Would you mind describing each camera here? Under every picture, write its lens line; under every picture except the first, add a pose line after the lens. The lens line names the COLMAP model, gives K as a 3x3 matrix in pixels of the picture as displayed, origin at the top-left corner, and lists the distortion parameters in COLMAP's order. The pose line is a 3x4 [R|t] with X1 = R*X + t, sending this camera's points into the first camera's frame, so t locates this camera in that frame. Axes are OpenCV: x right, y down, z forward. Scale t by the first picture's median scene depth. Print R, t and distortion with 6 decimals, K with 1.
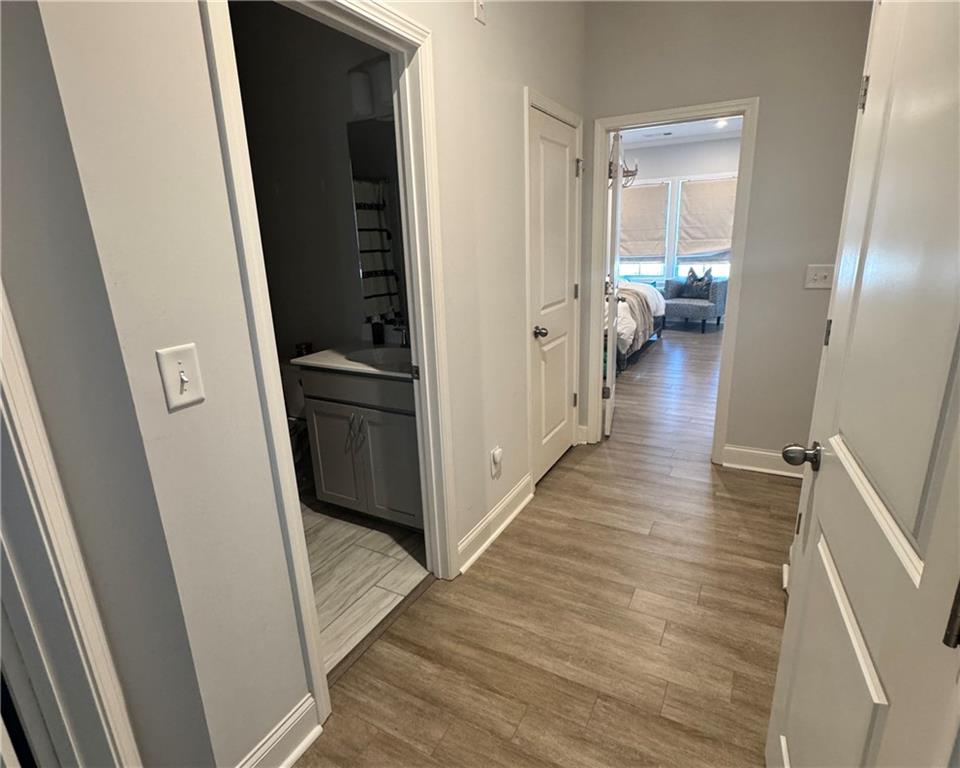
lens RADIAL K [[509.6, 0, 481.9], [0, 509.6, 383.0], [0, 0, 1]] dist [-0.003715, 0.000712]
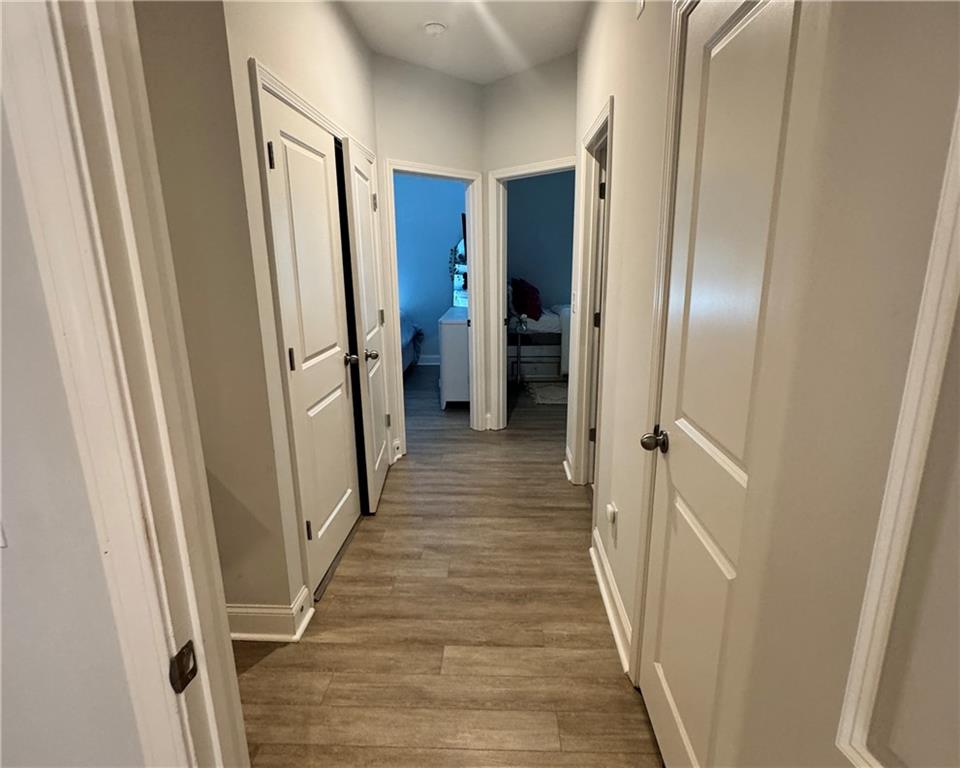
lens RADIAL K [[509.6, 0, 481.9], [0, 509.6, 383.0], [0, 0, 1]] dist [-0.003715, 0.000712]
pose [[-0.893403, 0.138099, -0.427504, 0.678681], [-0.095245, 0.871729, 0.480642, -0.532343], [0.439044, 0.470124, -0.765652, 1.753213]]
